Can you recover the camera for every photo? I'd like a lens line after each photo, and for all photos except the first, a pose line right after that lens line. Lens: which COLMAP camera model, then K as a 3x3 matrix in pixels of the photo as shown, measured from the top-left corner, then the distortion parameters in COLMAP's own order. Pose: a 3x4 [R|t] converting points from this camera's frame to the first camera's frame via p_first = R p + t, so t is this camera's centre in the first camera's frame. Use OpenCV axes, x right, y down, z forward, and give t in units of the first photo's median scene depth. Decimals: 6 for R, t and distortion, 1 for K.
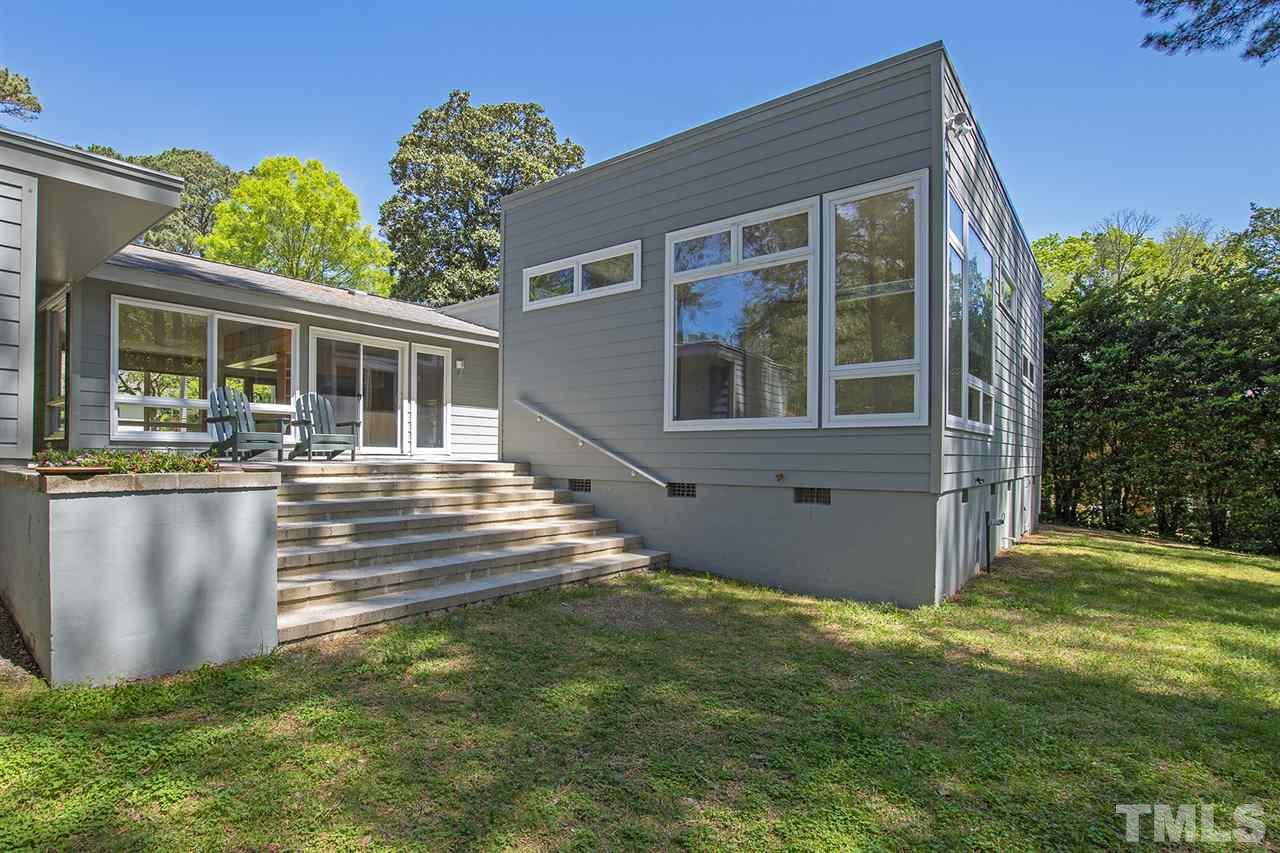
lens RADIAL K [[642.9, 0, 586.7], [0, 642.9, 456.2], [0, 0, 1]] dist [-0.025526, 0.000768]
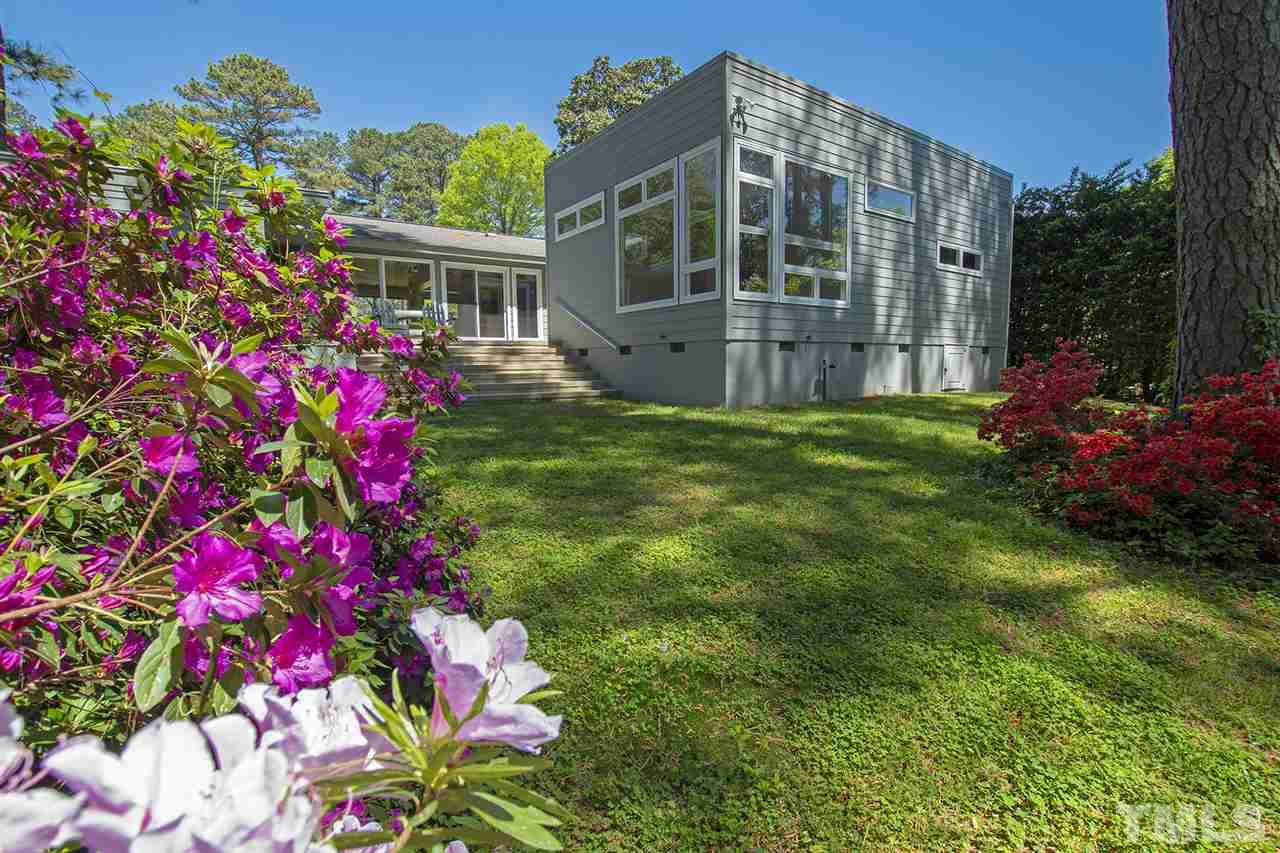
lens RADIAL K [[576.6, 0, 639.0], [0, 576.6, 421.5], [0, 0, 1]] dist [-0.039620, 0.009105]
pose [[0.968386, 0.002848, -0.249438, 0.397038], [0.021254, 0.995357, 0.093879, 0.070230], [0.248548, -0.096212, 0.963829, -0.286180]]
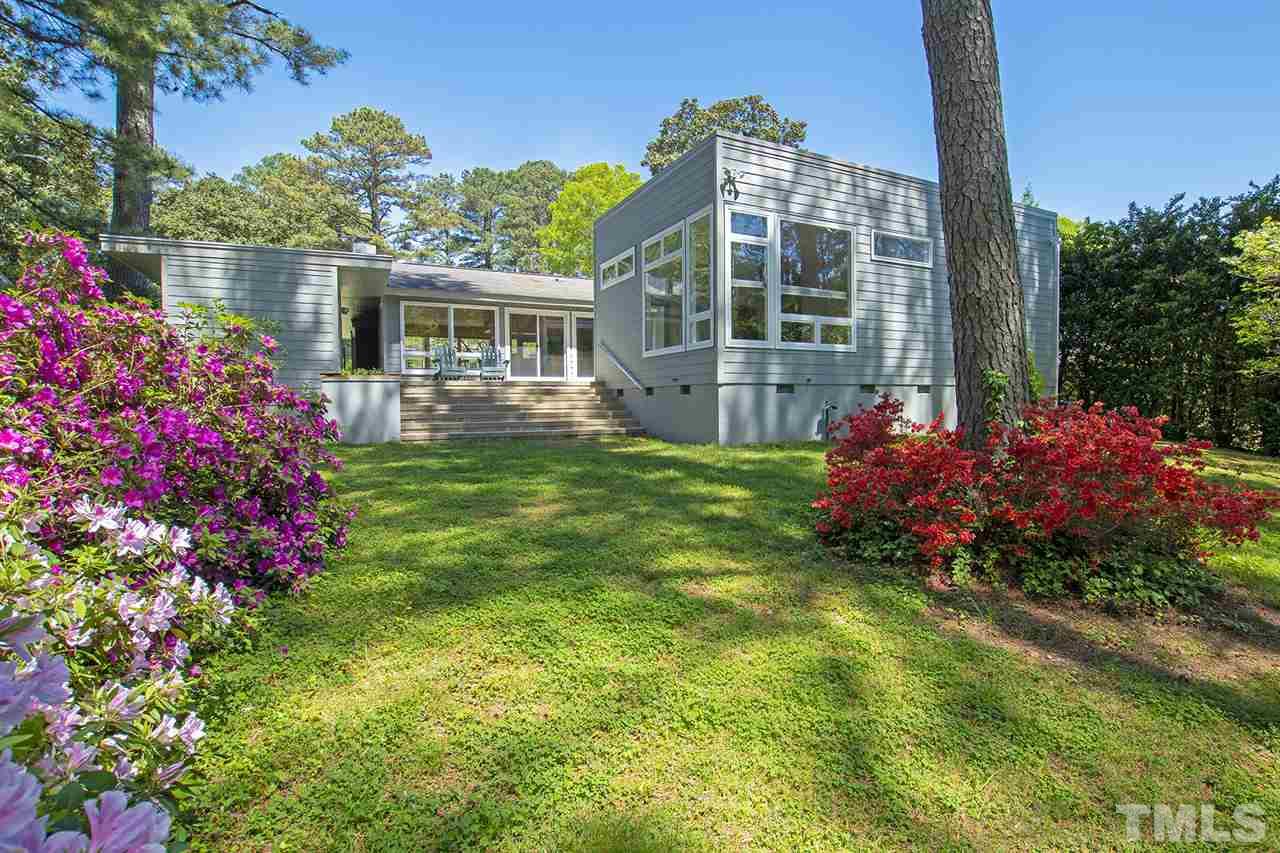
lens RADIAL K [[616.1, 0, 691.1], [0, 616.1, 420.3], [0, 0, 1]] dist [-0.032590, -0.000097]
pose [[0.934231, -0.006063, -0.356617, 0.621087], [0.017206, 0.999458, 0.028082, 0.063791], [0.356254, -0.032371, 0.933828, -0.376326]]
